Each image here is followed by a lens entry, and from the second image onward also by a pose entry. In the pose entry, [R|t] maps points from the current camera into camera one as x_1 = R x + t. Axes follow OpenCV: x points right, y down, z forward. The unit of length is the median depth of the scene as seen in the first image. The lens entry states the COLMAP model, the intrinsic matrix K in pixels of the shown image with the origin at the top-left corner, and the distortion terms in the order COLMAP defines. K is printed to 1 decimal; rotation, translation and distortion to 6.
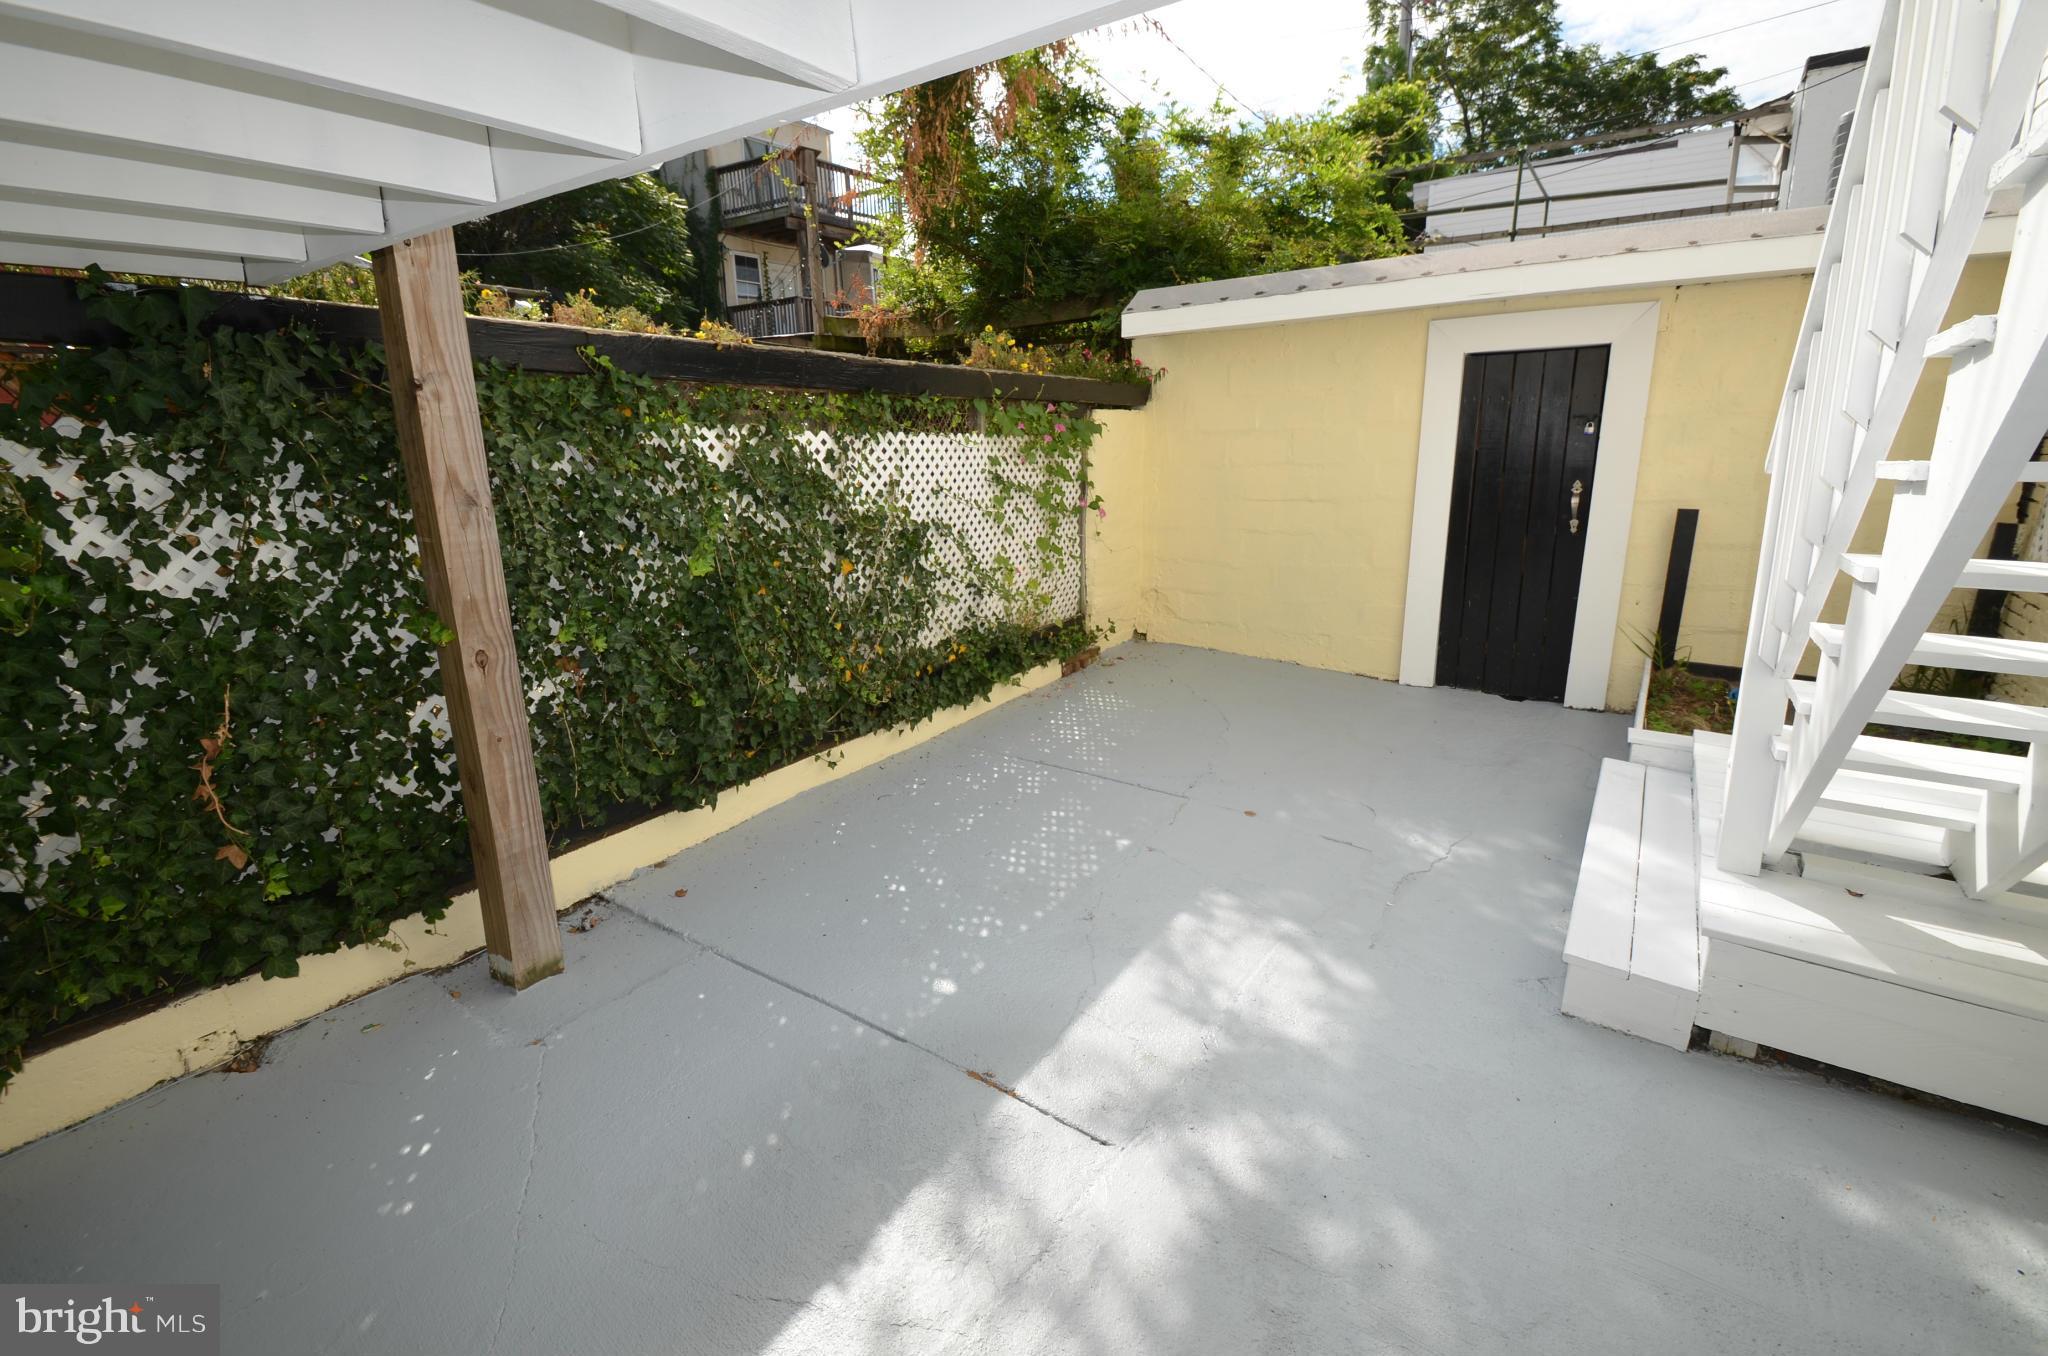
lens RADIAL K [[893.6, 0, 1022.7], [0, 893.6, 656.3], [0, 0, 1]] dist [0.017107, -0.017369]
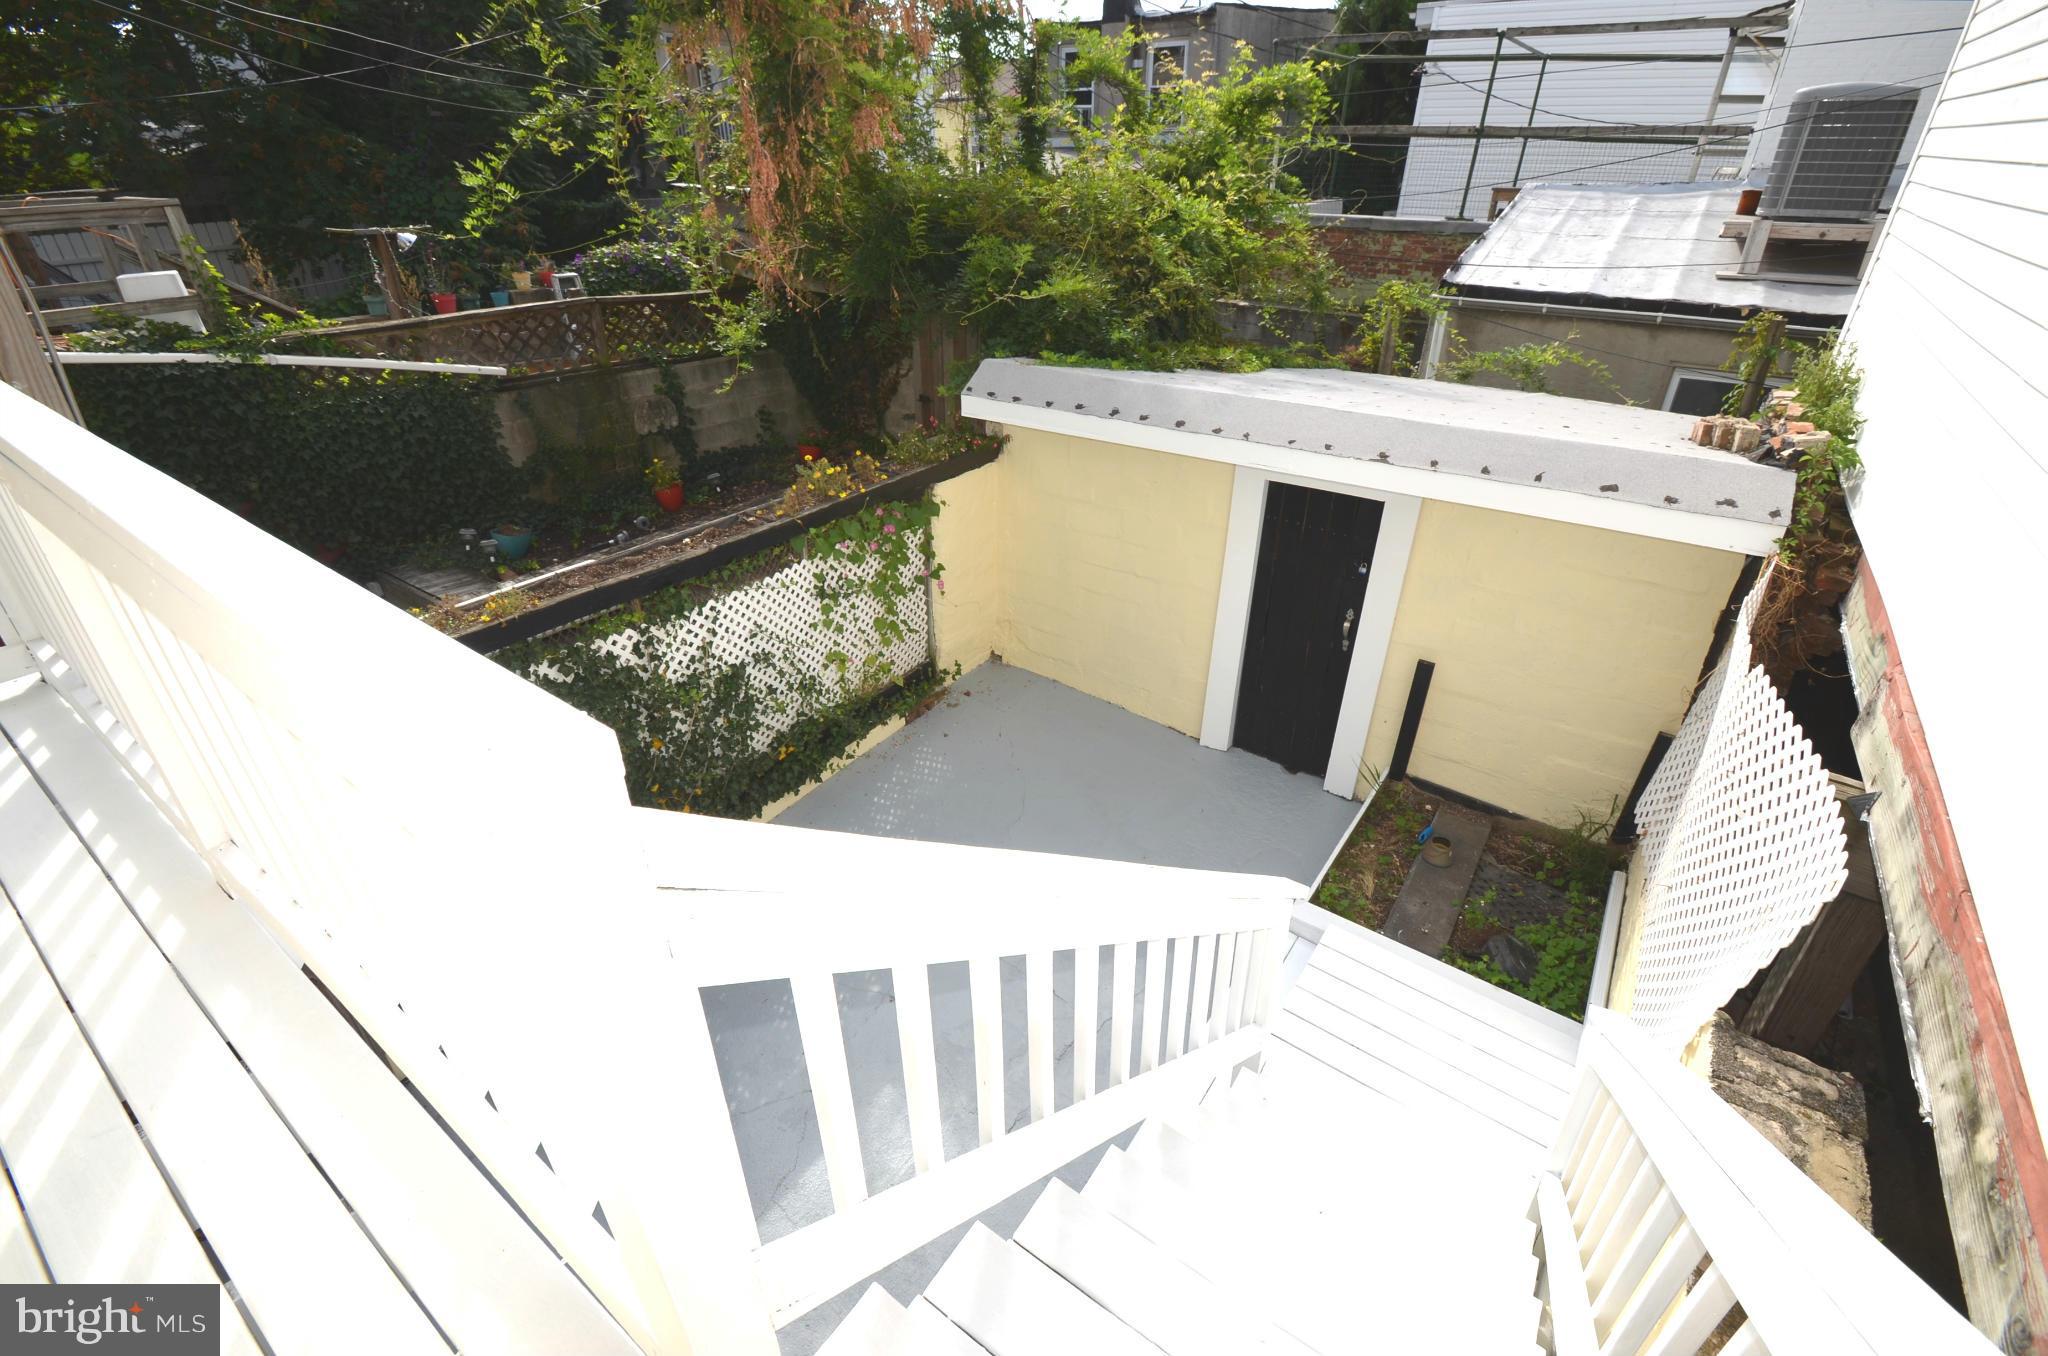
lens RADIAL K [[893.6, 0, 1022.7], [0, 893.6, 656.3], [0, 0, 1]] dist [0.017107, -0.017369]
pose [[0.999540, 0.030302, 0.001237, 0.213710], [-0.029579, 0.965078, 0.260287, -0.408847], [0.006693, -0.260204, 0.965530, -0.078457]]
